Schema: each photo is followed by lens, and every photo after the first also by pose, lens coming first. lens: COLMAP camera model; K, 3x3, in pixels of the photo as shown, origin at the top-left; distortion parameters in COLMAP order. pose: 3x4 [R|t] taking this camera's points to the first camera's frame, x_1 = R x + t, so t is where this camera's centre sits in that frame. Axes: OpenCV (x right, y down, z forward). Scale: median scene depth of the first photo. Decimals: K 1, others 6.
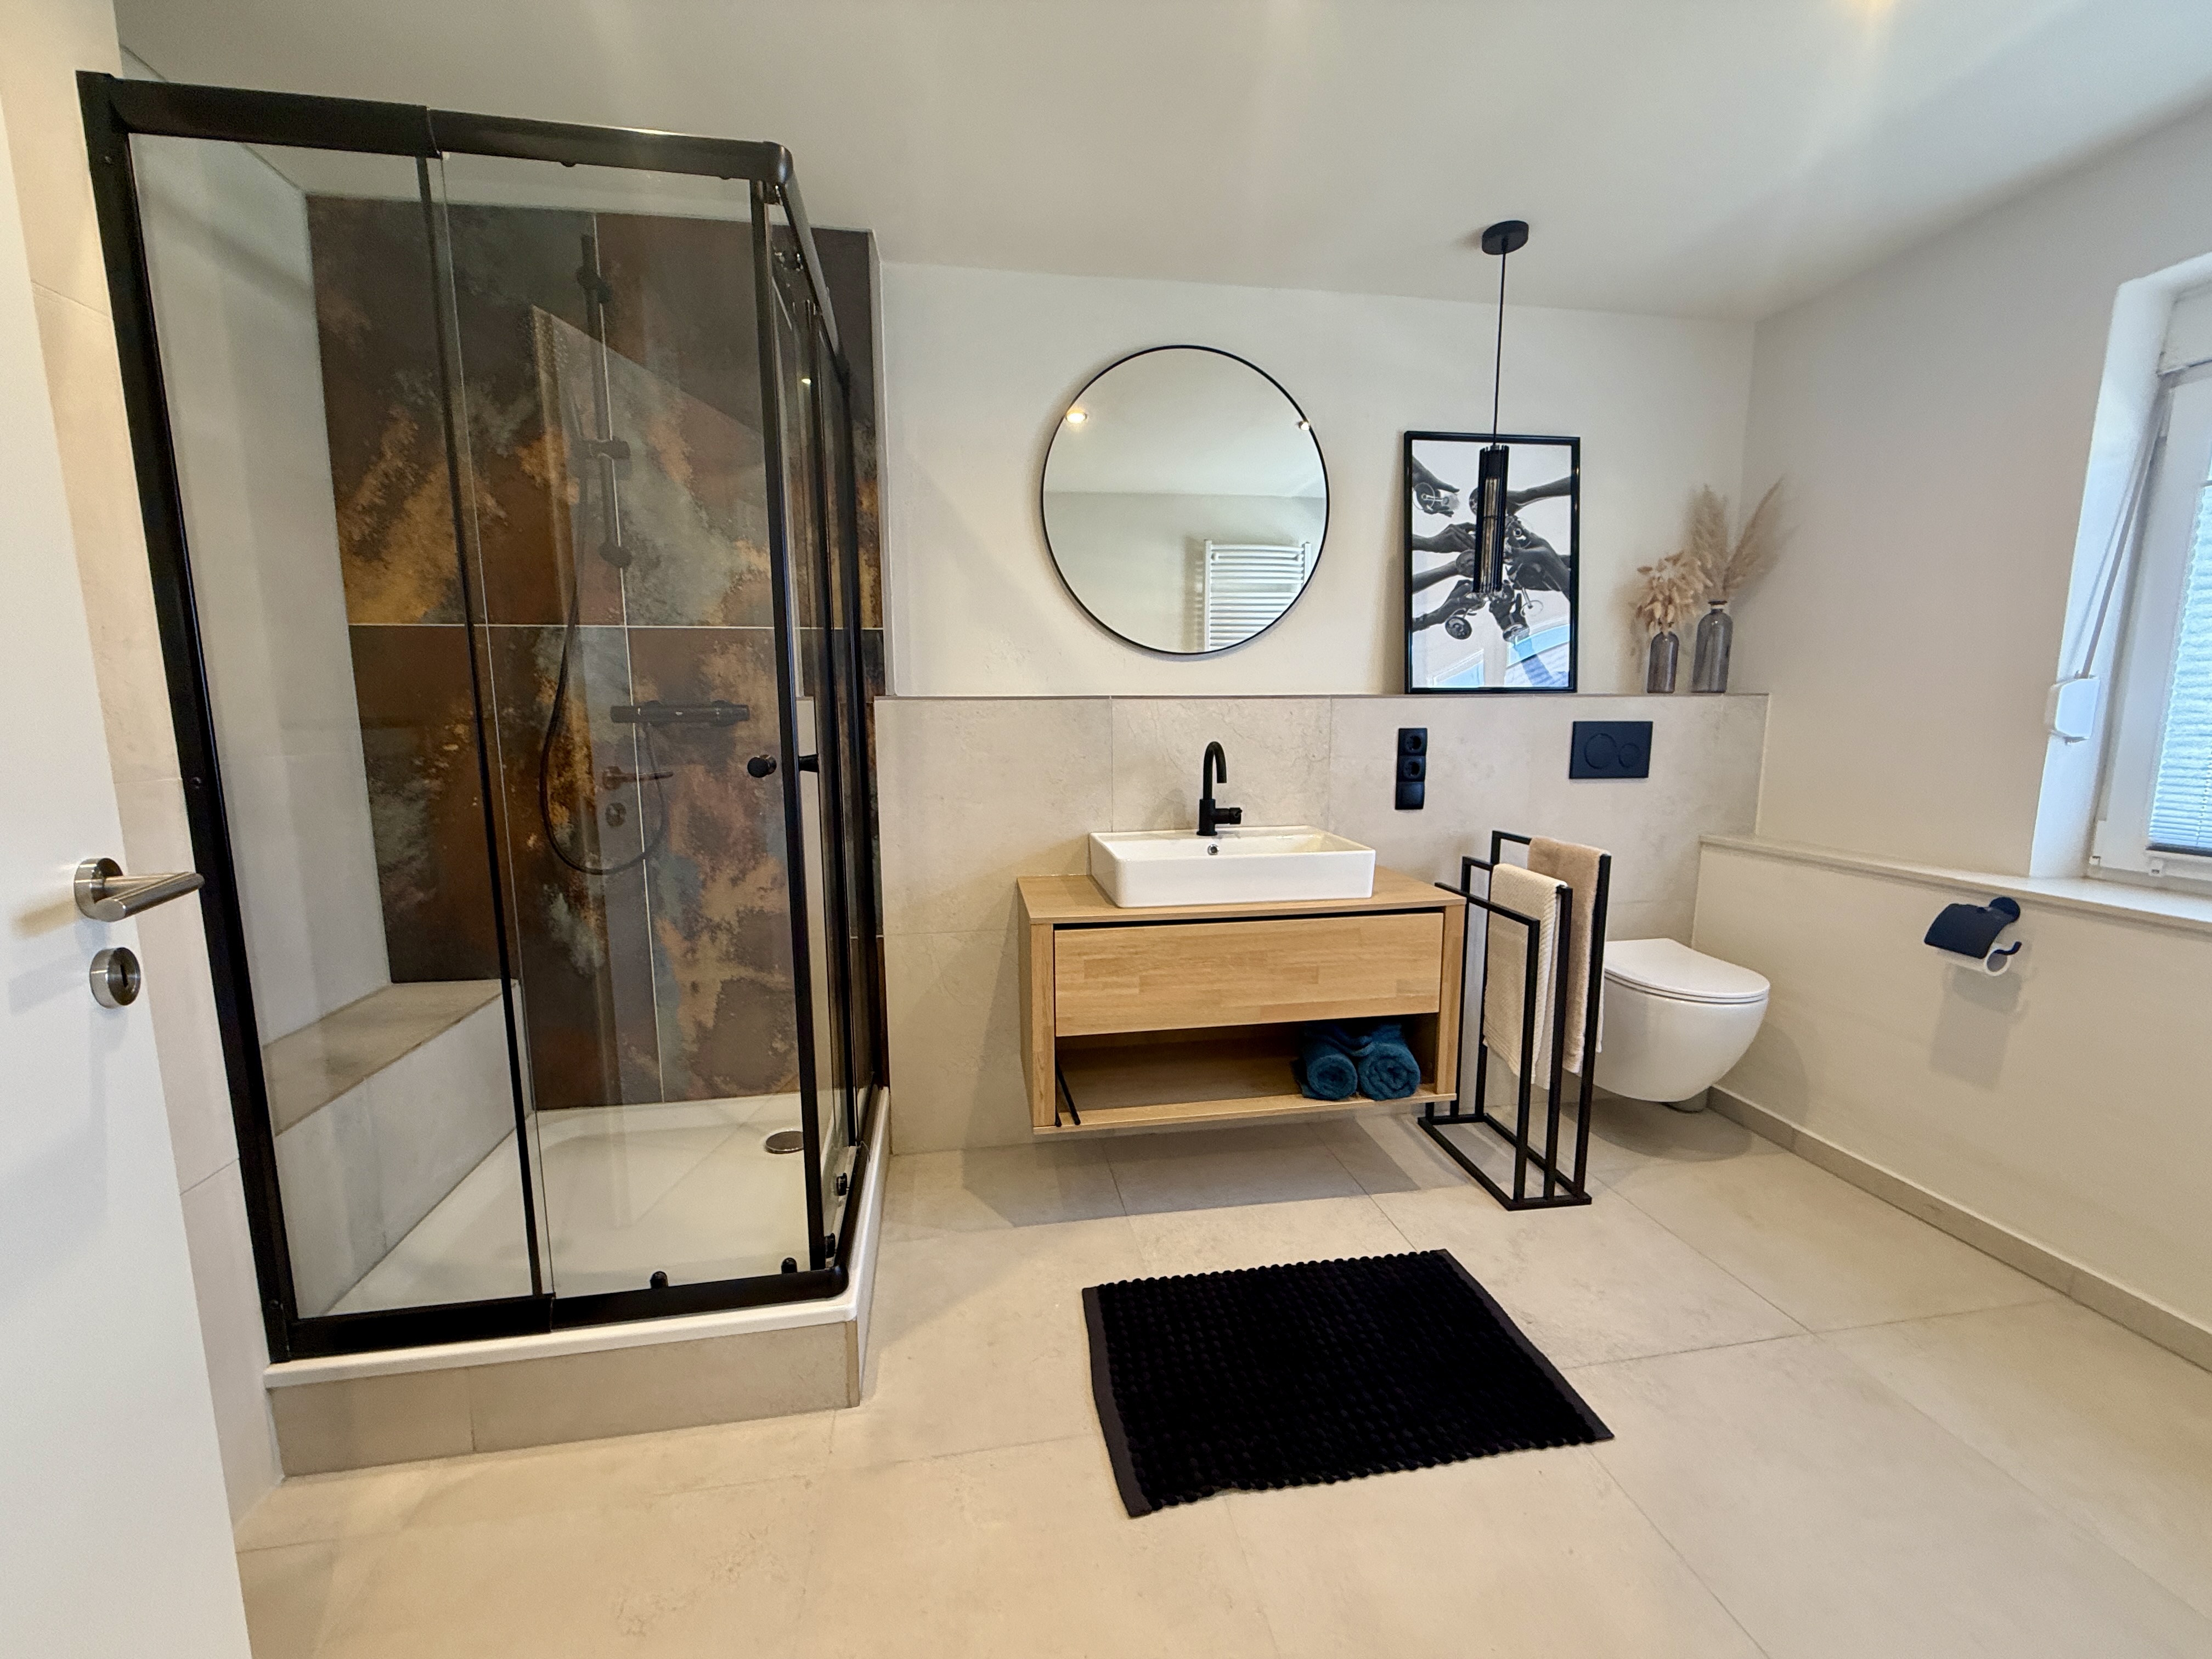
lens RADIAL K [[878.1, 0, 1103.2], [0, 878.1, 834.0], [0, 0, 1]] dist [-0.000508, 0.000364]
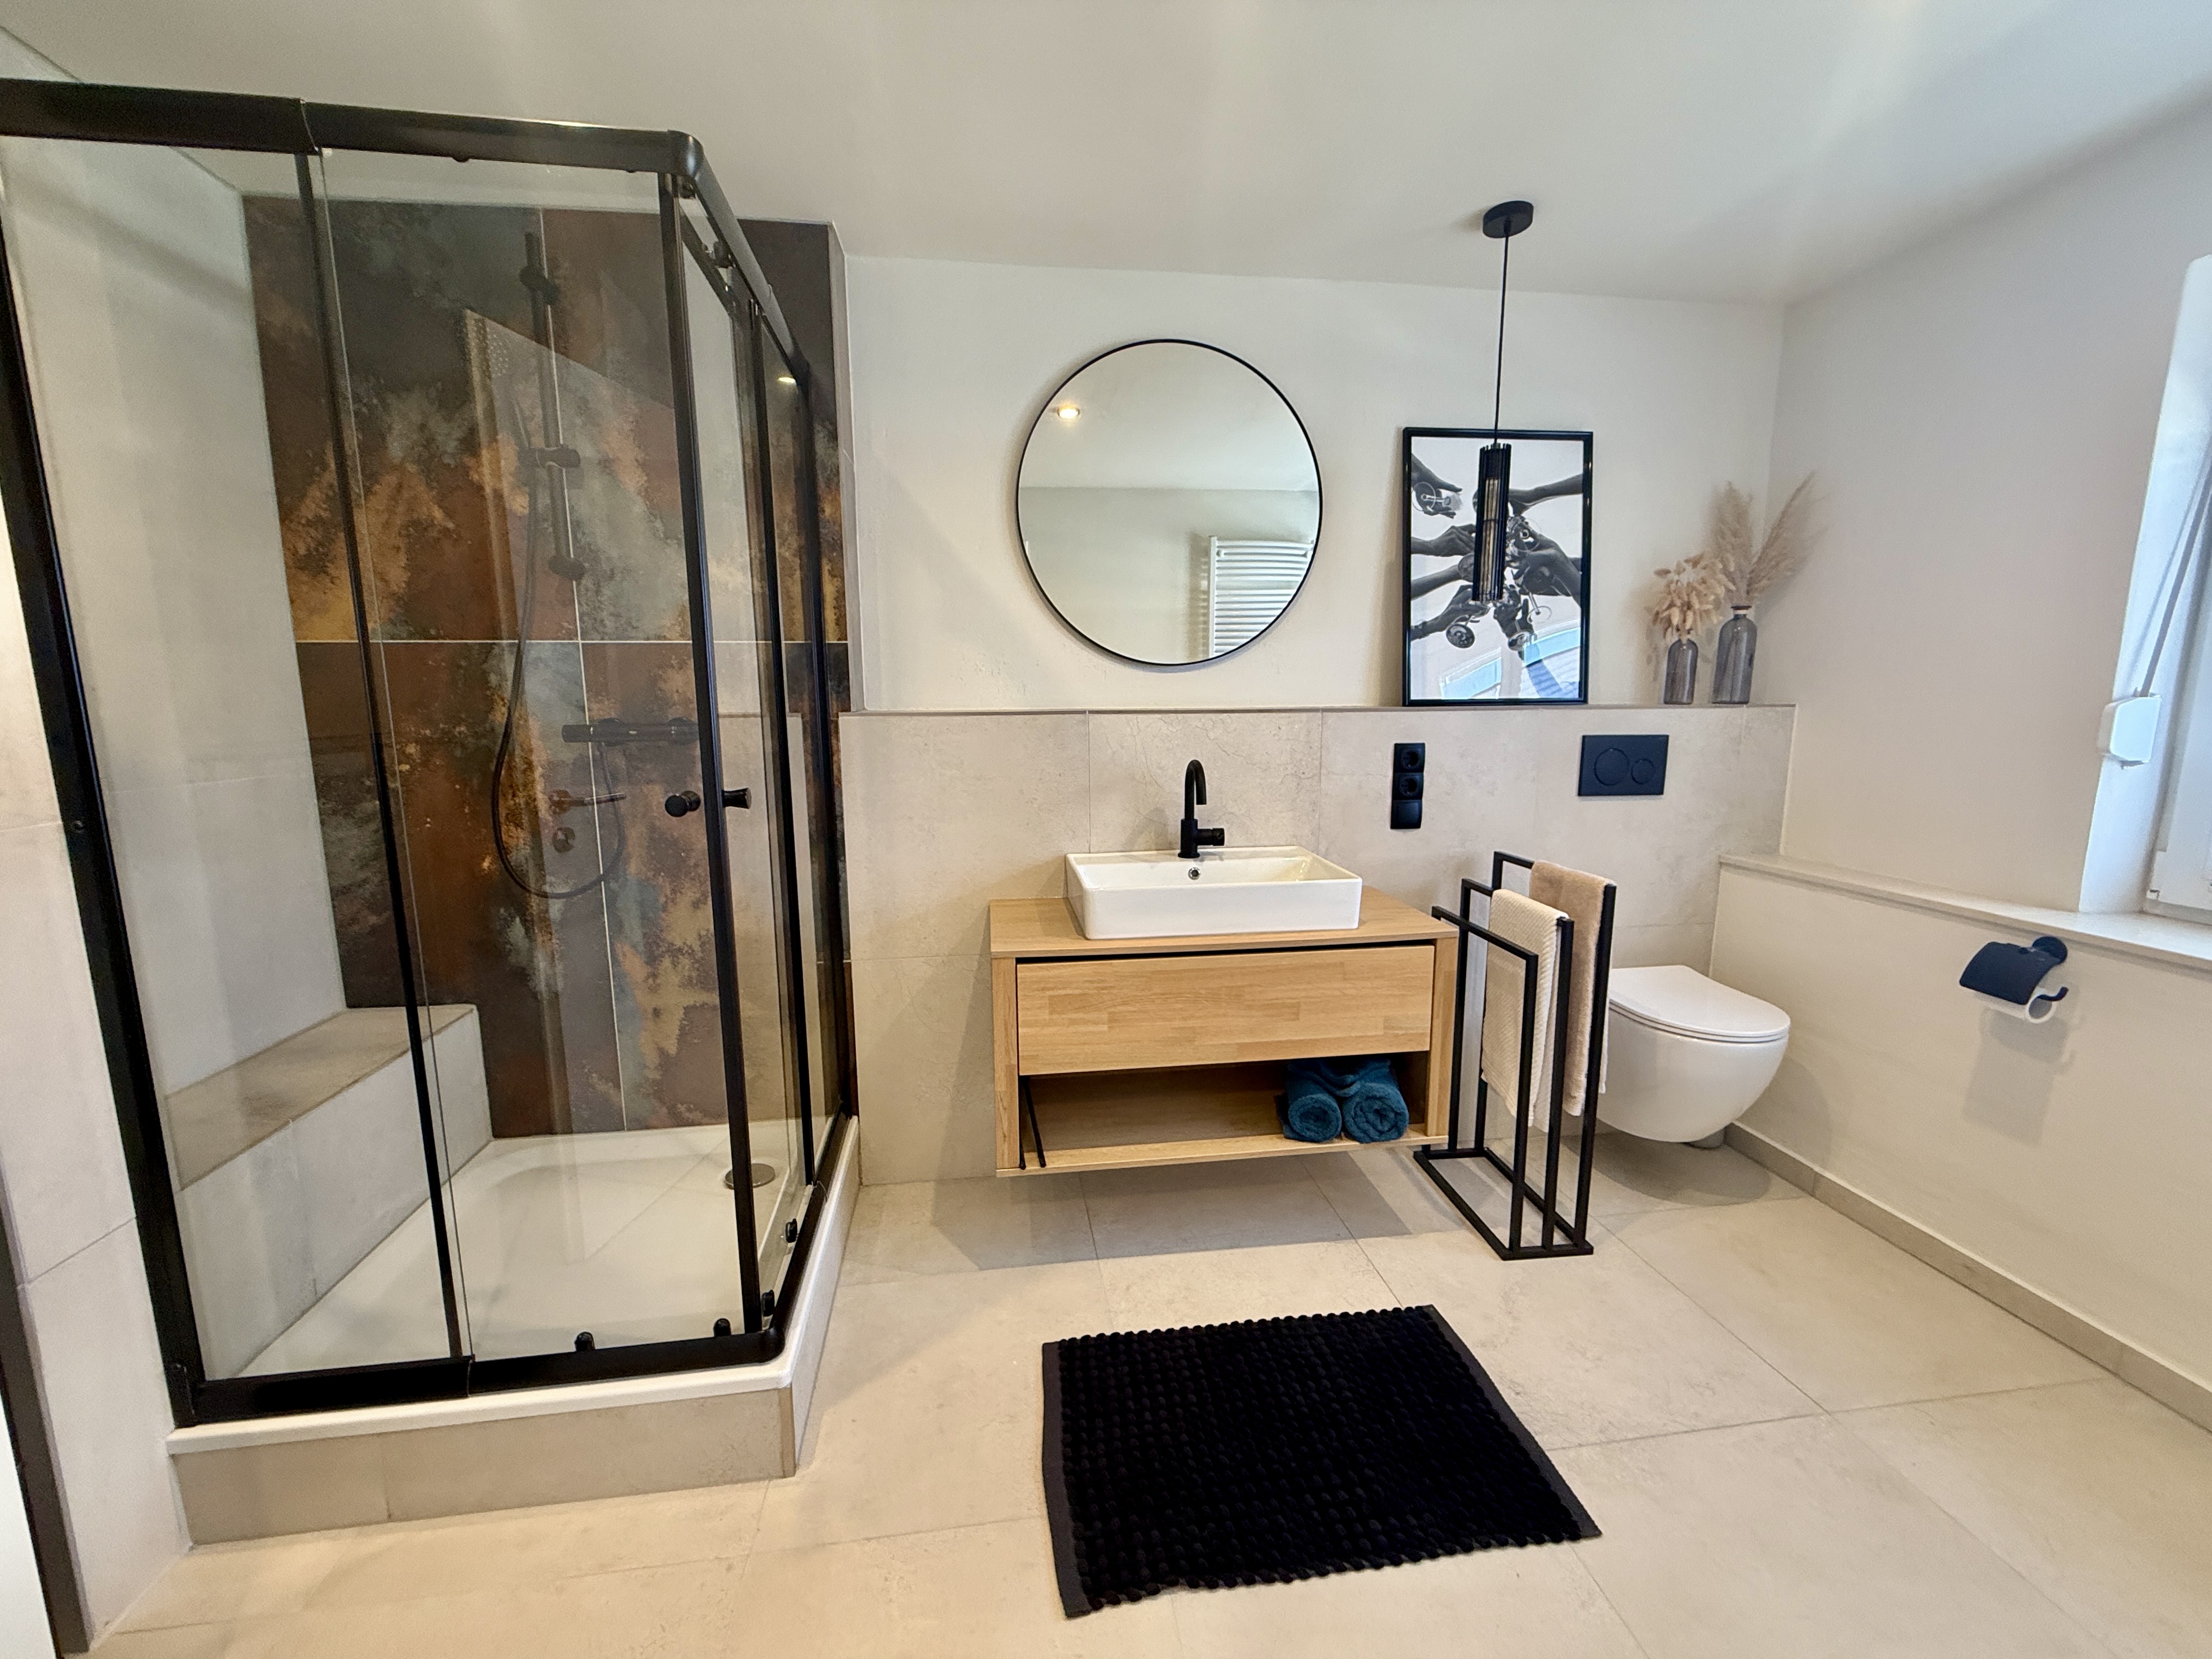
lens RADIAL K [[878.1, 0, 1104.0], [0, 878.1, 832.5], [0, 0, 1]] dist [-0.000508, 0.000364]
pose [[0.999604, 0.003126, -0.027971, 0.060132], [-0.002816, 0.999934, 0.011107, -0.040573], [0.028004, -0.011024, 0.999547, 0.053257]]
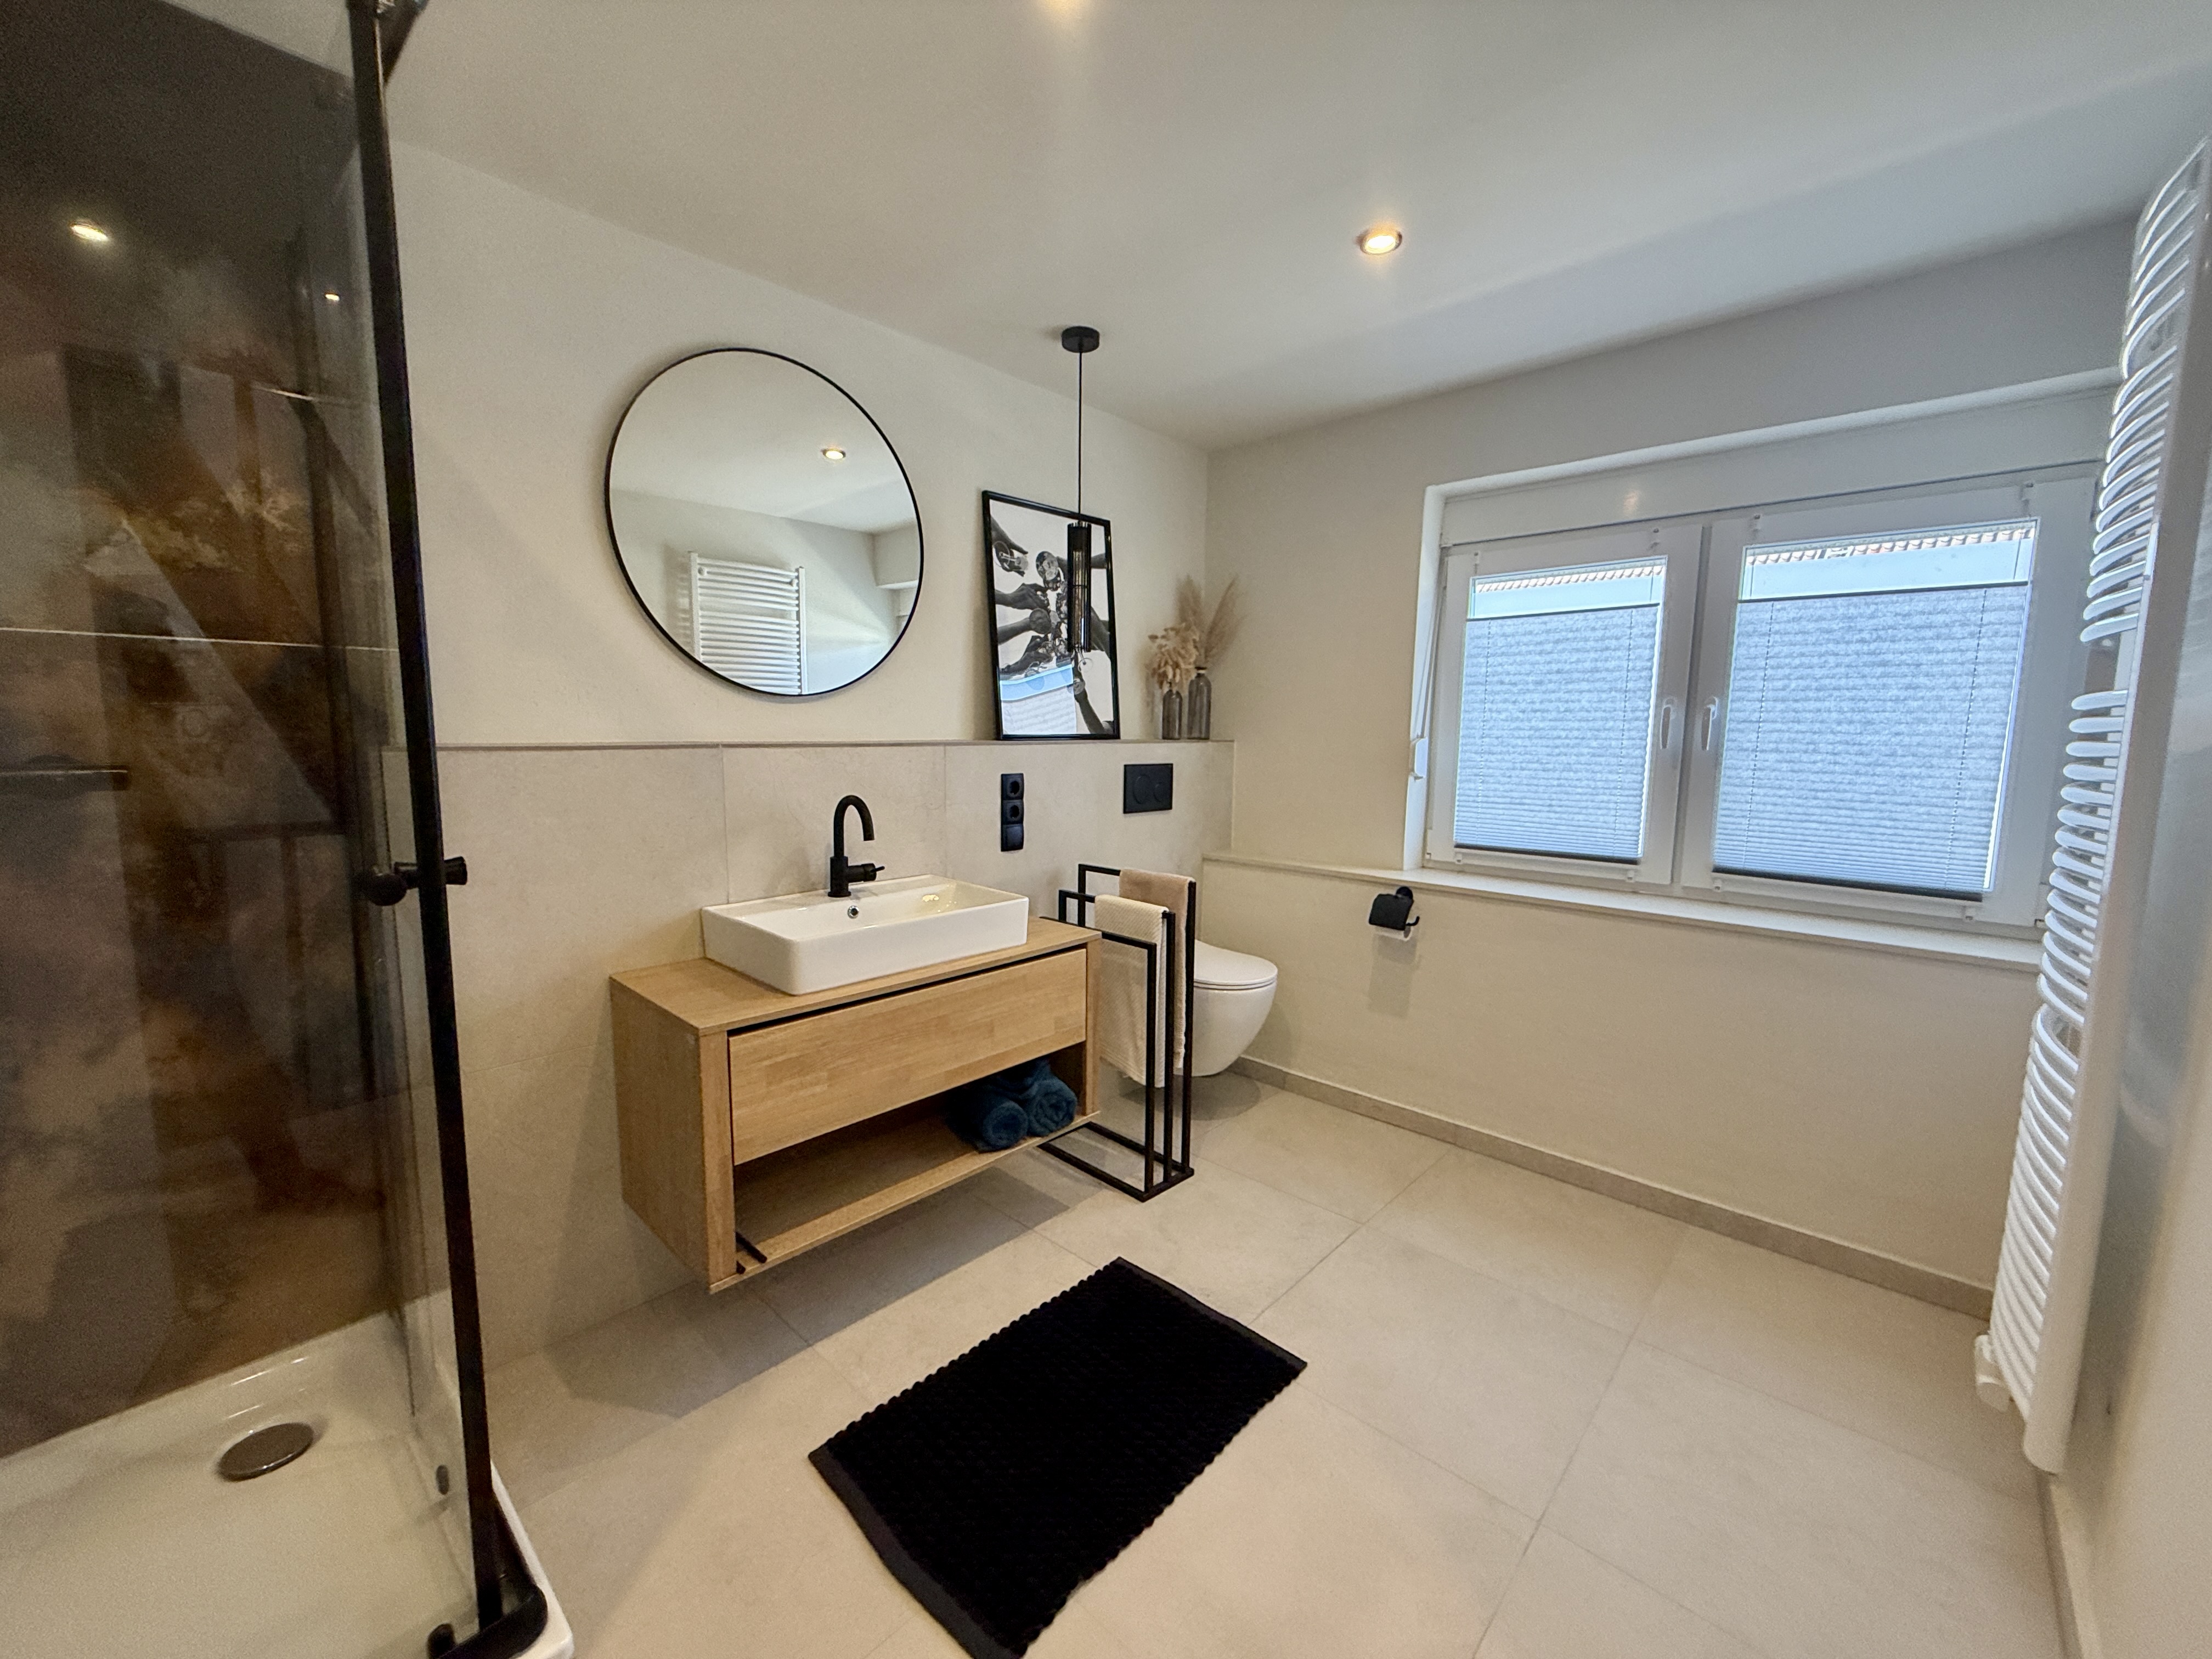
lens RADIAL K [[878.1, 0, 1093.1], [0, 878.1, 832.8], [0, 0, 1]] dist [-0.000508, 0.000364]
pose [[0.795989, -0.059324, 0.602397, -0.250124], [0.070919, 0.997472, 0.004521, -0.056680], [-0.601142, 0.039123, 0.798184, 0.123285]]
